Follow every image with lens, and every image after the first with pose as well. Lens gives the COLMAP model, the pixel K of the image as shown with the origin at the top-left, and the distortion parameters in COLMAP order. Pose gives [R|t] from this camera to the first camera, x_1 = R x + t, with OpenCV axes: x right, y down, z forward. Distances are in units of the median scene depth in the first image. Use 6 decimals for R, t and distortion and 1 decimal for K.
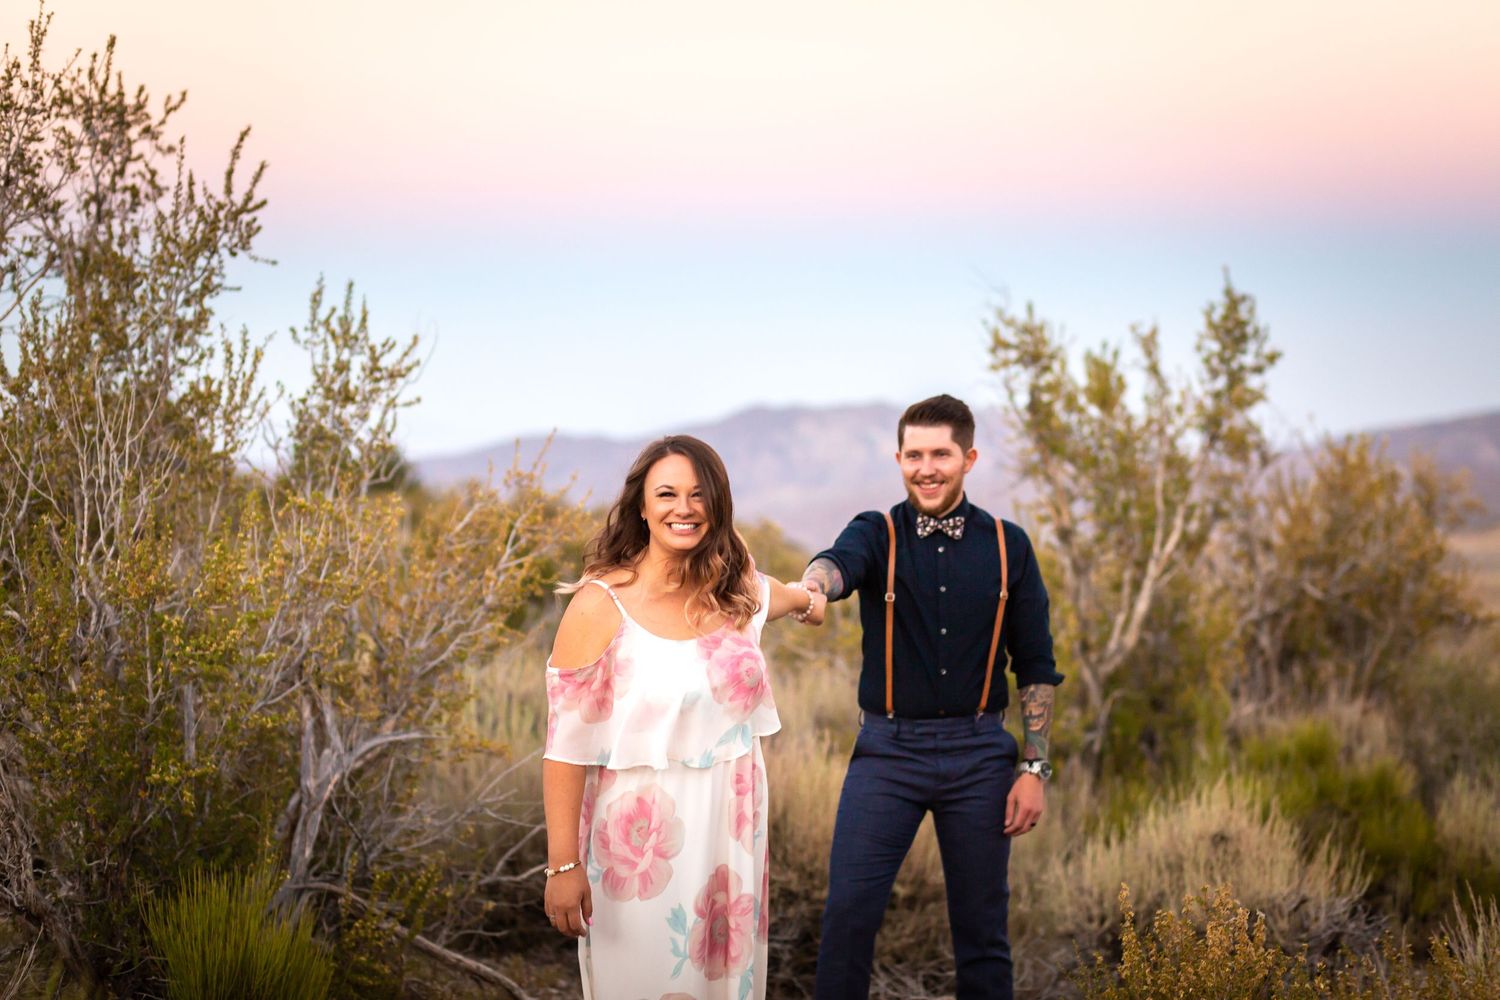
lens RADIAL K [[3537.3, 0, 760.3], [0, 3537.3, 505.8], [0, 0, 1]] dist [0.037146, 0.000000]
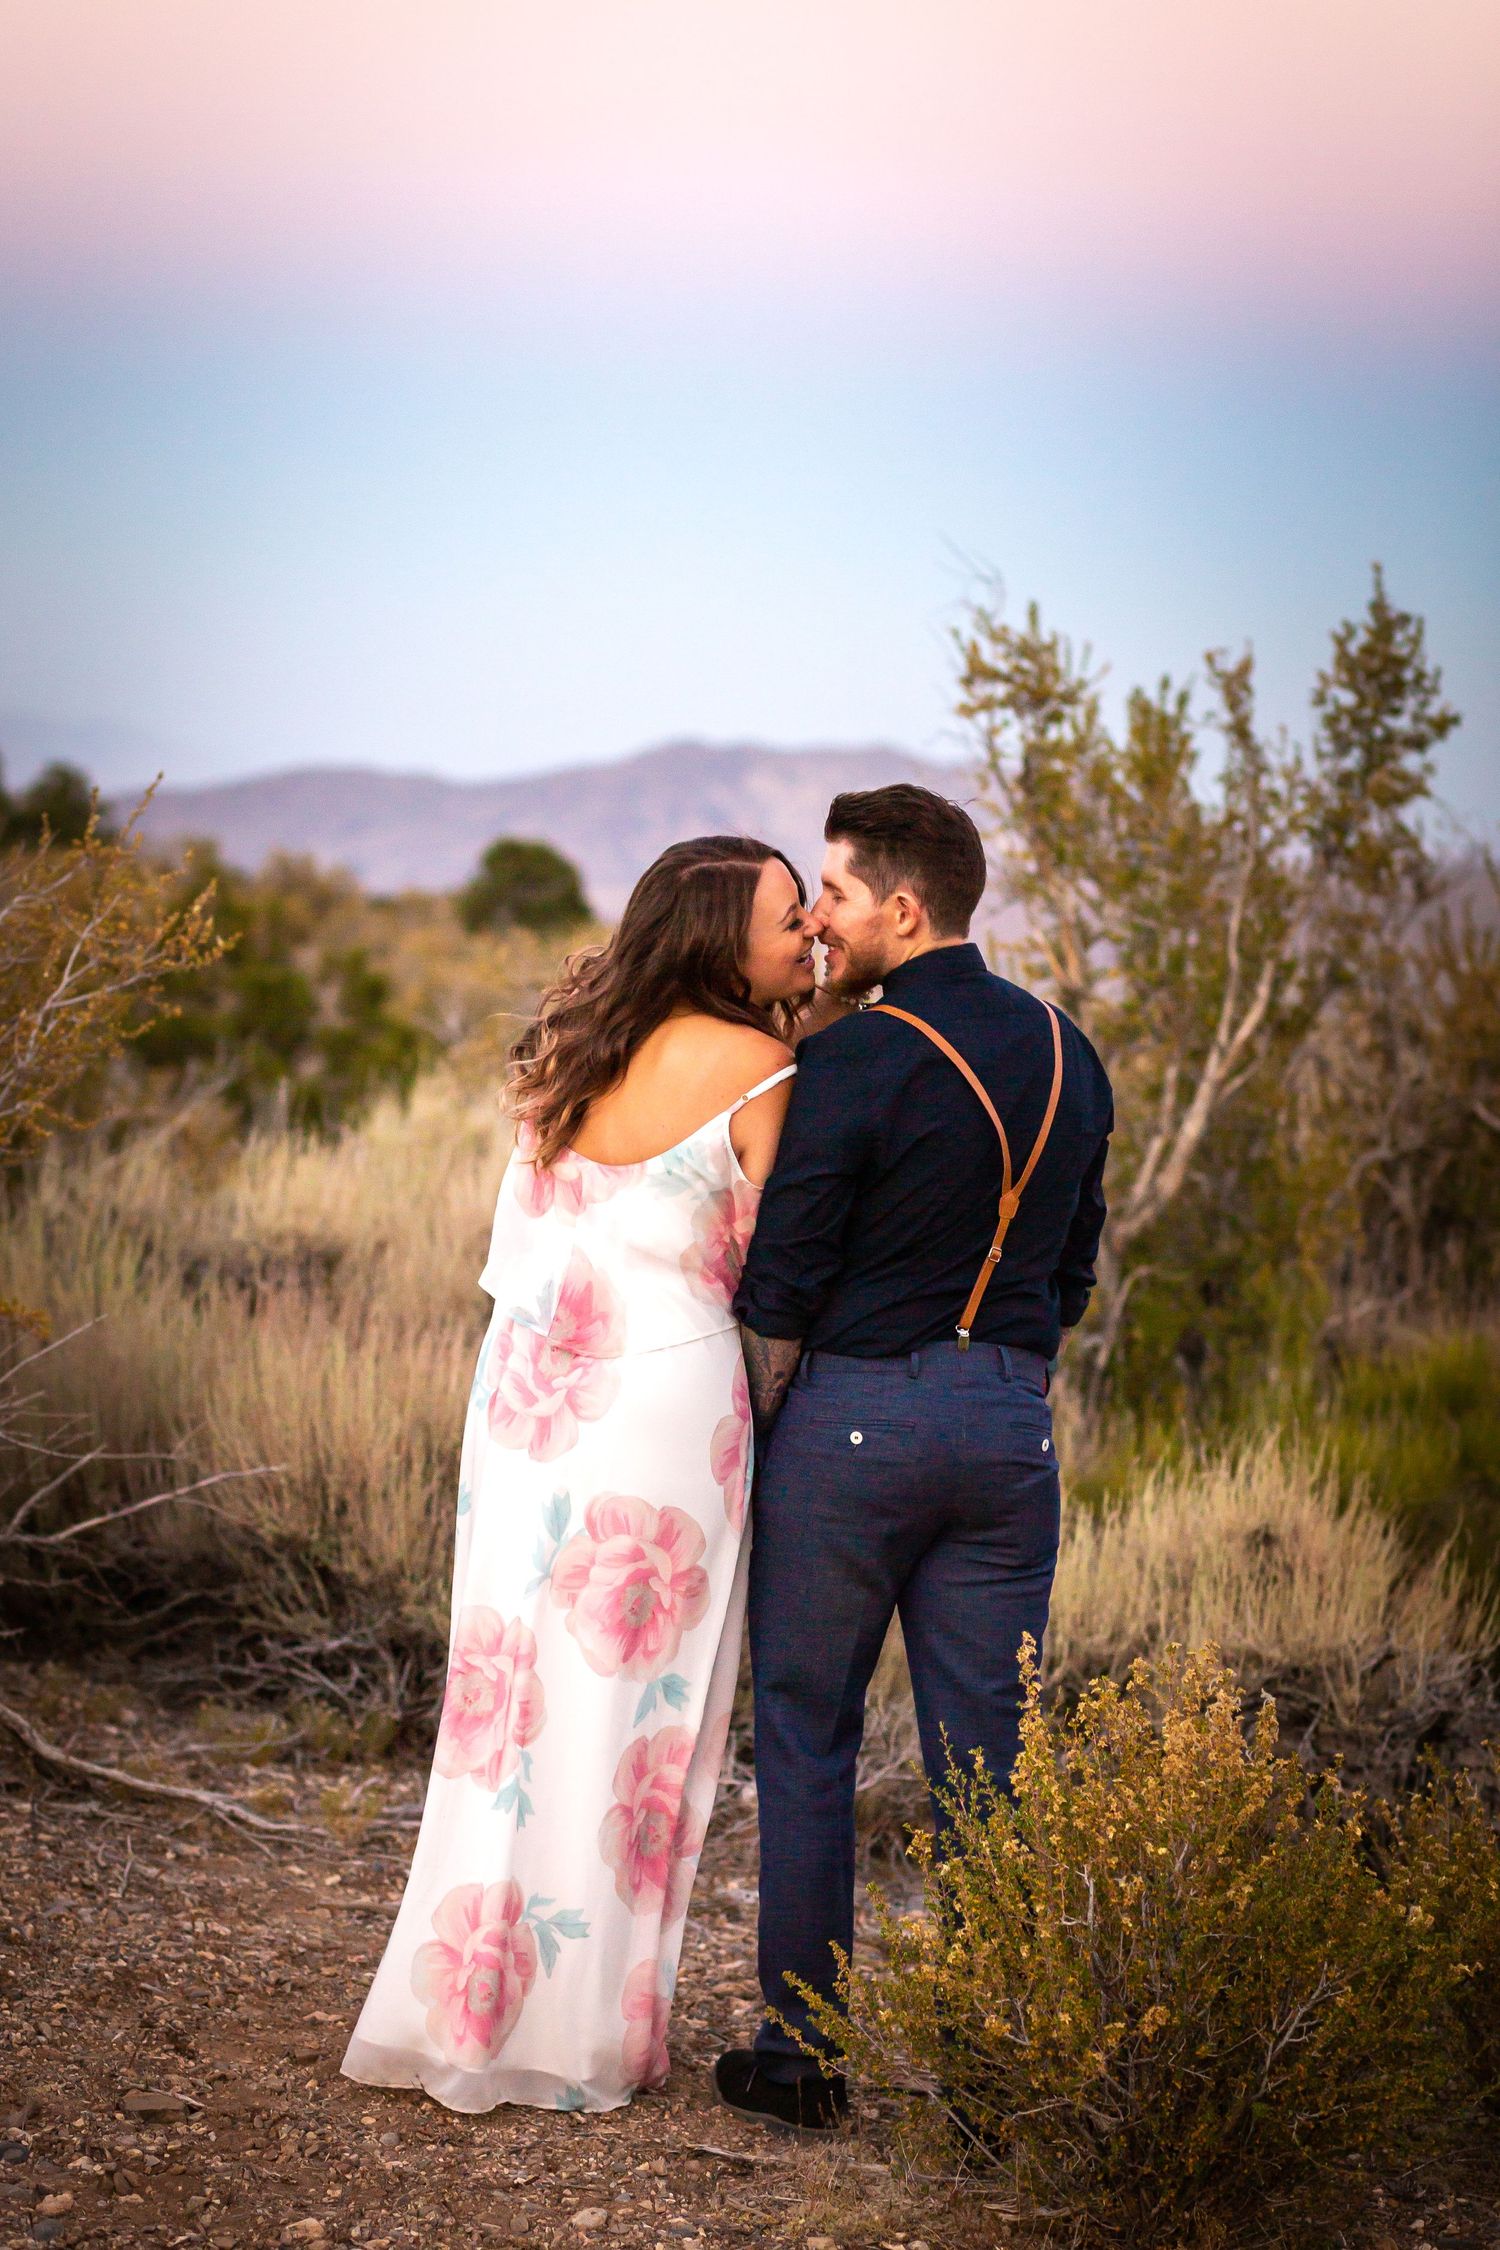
lens RADIAL K [[5726.1, 0, 746.9], [0, 5726.1, 1134.7], [0, 0, 1]] dist [0.007289, 0.000000]
pose [[0.998125, 0.059877, 0.012681, 0.029251], [-0.060338, 0.997387, 0.039742, -0.005686], [-0.010268, -0.040432, 0.999130, 0.055677]]
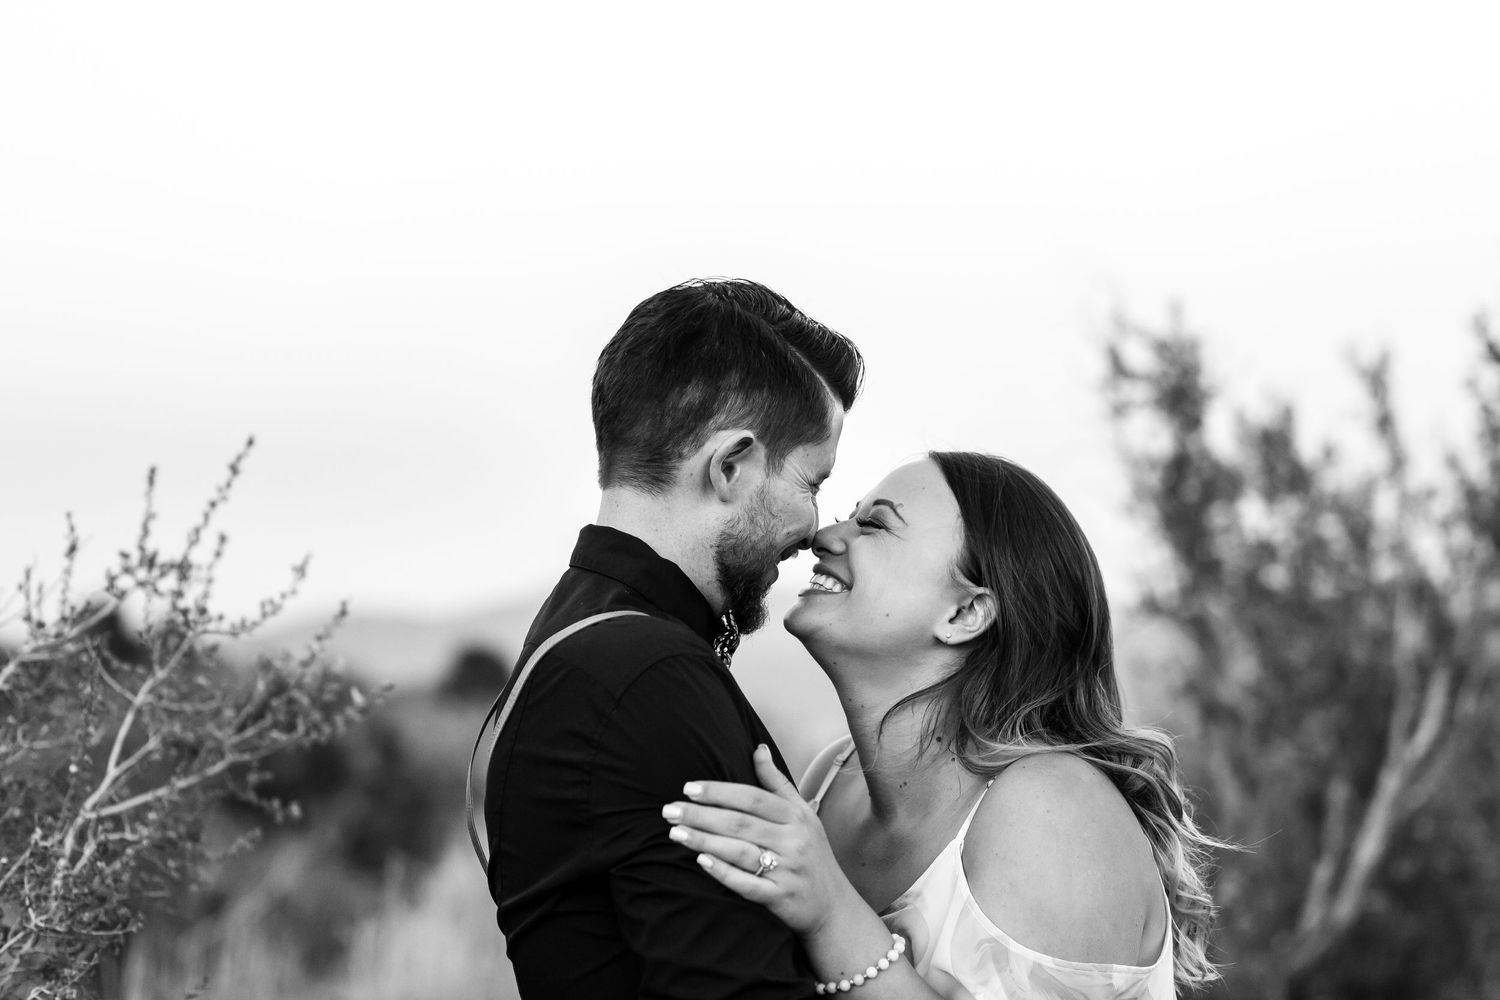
lens RADIAL K [[3537.3, 0, 742.6], [0, 3537.3, 502.8], [0, 0, 1]] dist [0.037146, 0.000000]
pose [[0.998767, 0.006807, 0.049169, -0.024521], [-0.004360, 0.998754, -0.049713, 0.003090], [-0.049446, 0.049437, 0.997553, 0.620355]]
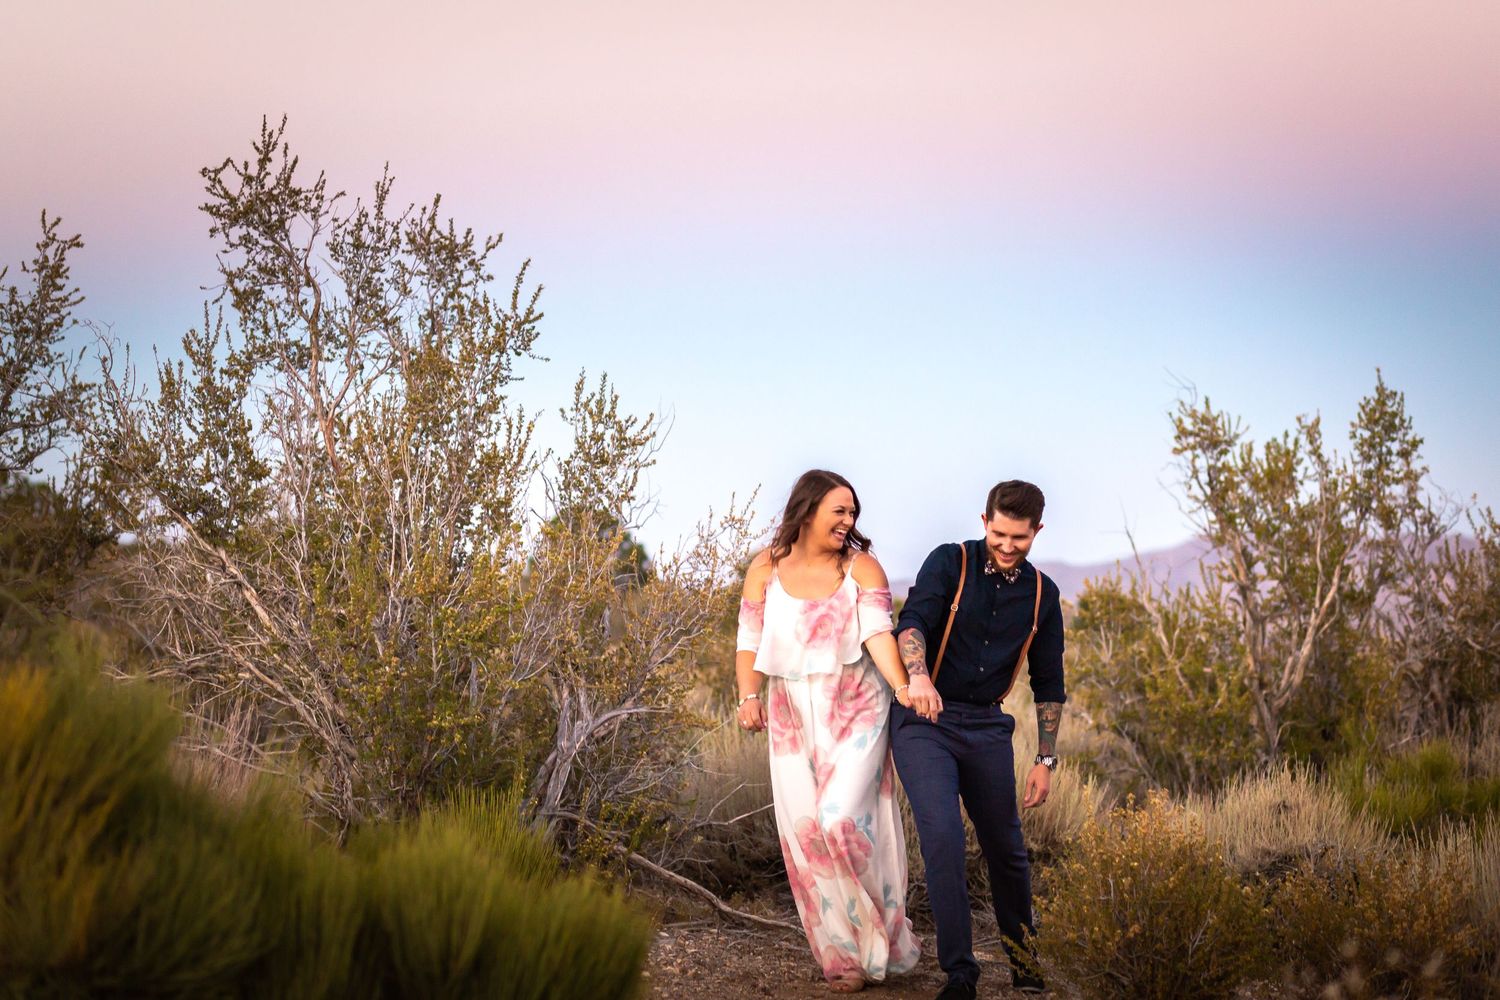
lens RADIAL K [[3537.3, 0, 754.2], [0, 3537.3, 484.7], [0, 0, 1]] dist [0.037146, 0.000000]
pose [[0.990969, -0.000656, -0.134091, 0.115645], [-0.005150, 0.999064, -0.042940, 0.034442], [0.133994, 0.043243, 0.990038, -0.302995]]
